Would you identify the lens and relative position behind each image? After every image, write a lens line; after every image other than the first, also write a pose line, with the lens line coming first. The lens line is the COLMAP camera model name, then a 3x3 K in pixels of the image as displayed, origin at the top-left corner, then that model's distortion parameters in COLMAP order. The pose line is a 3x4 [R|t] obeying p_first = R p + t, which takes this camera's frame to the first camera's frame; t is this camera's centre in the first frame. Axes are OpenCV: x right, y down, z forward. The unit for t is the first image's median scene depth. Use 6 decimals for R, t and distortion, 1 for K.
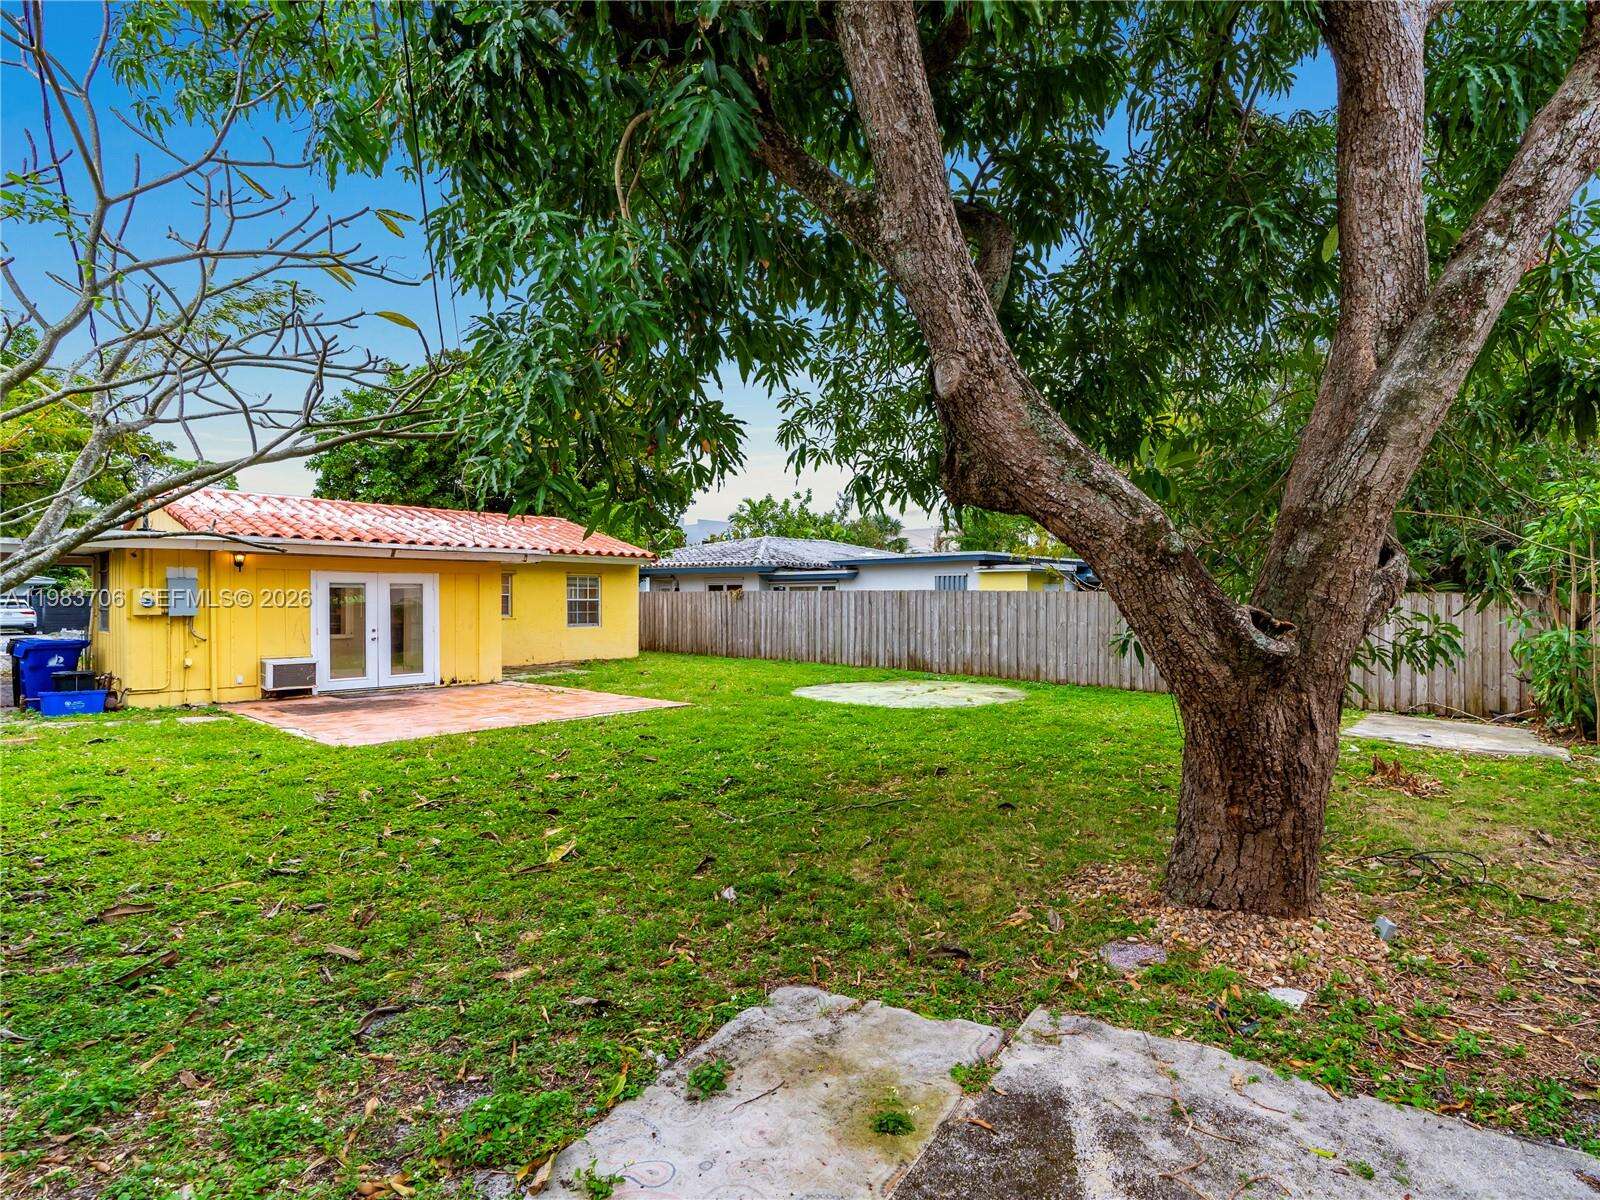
lens RADIAL K [[825.6, 0, 805.9], [0, 825.6, 600.4], [0, 0, 1]] dist [-0.004832, 0.000942]
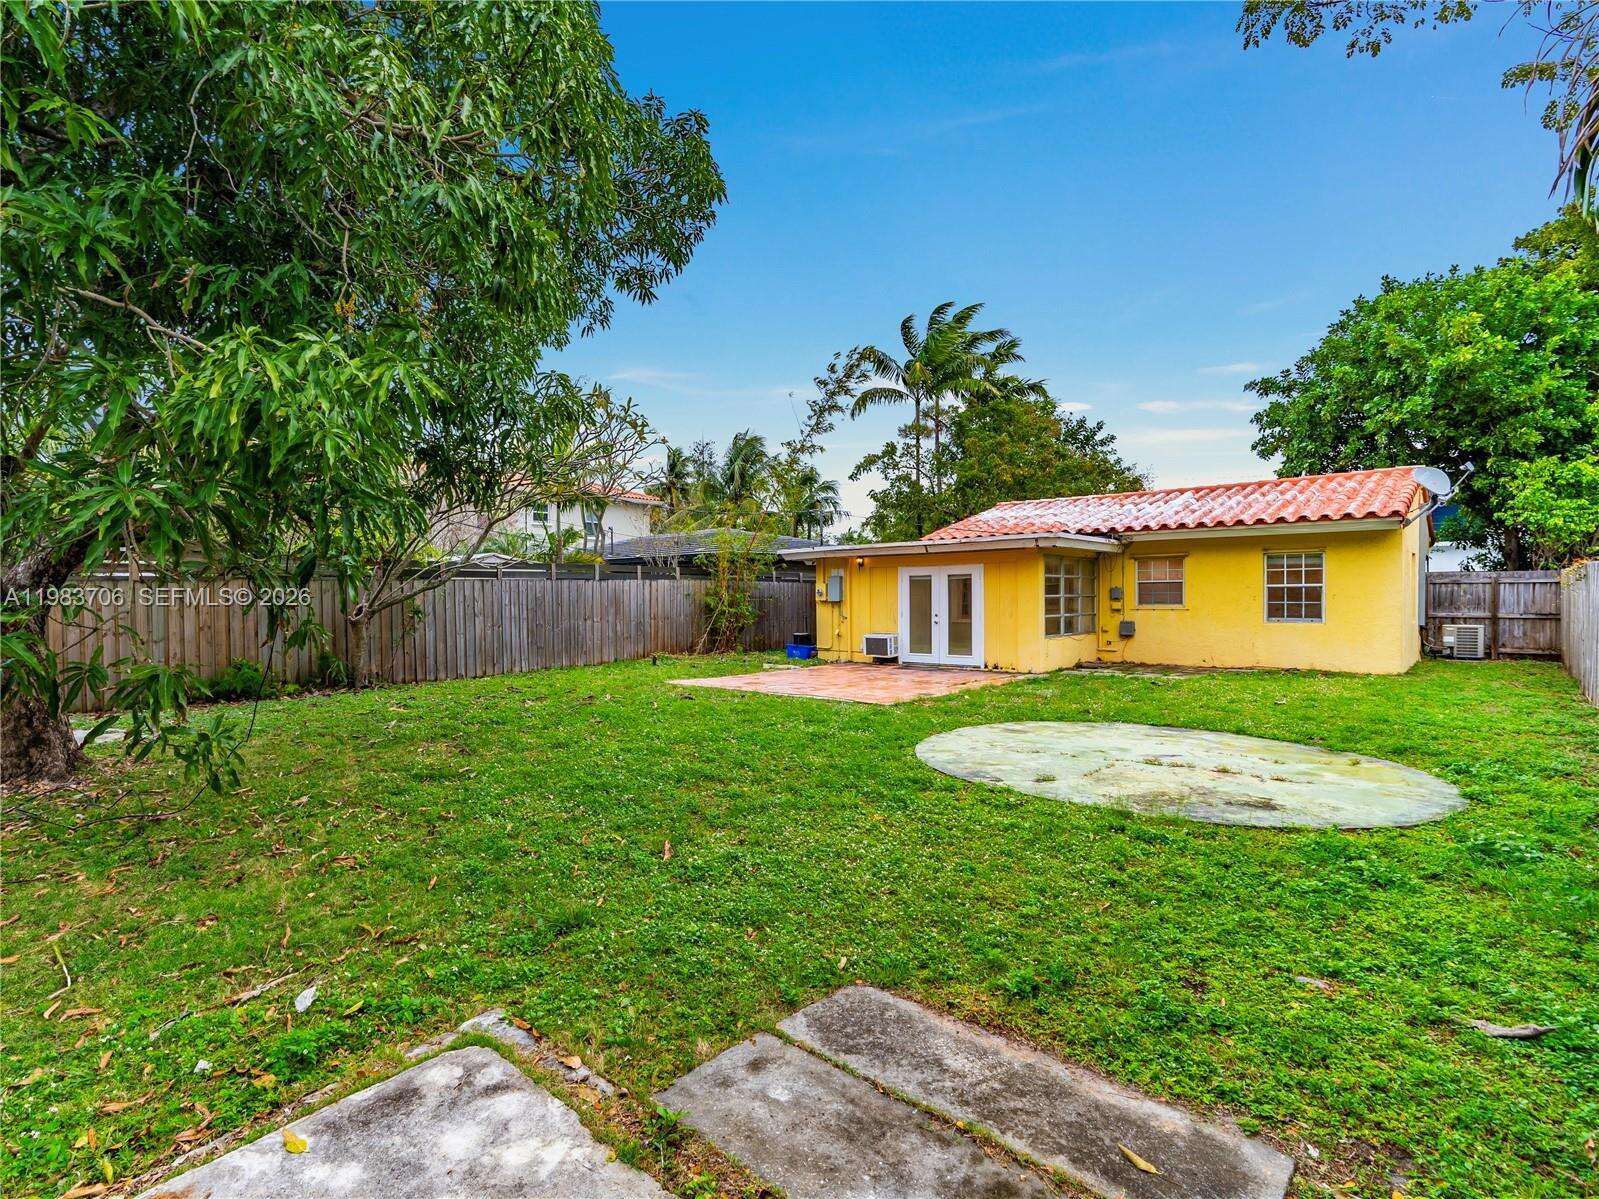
lens RADIAL K [[825.1, 0, 805.4], [0, 825.1, 599.9], [0, 0, 1]] dist [-0.004832, 0.000942]
pose [[-0.007052, 0.007531, -0.999947, 0.615376], [0.007976, 0.999940, 0.007475, 0.004201], [0.999943, -0.007923, -0.007112, 0.777738]]
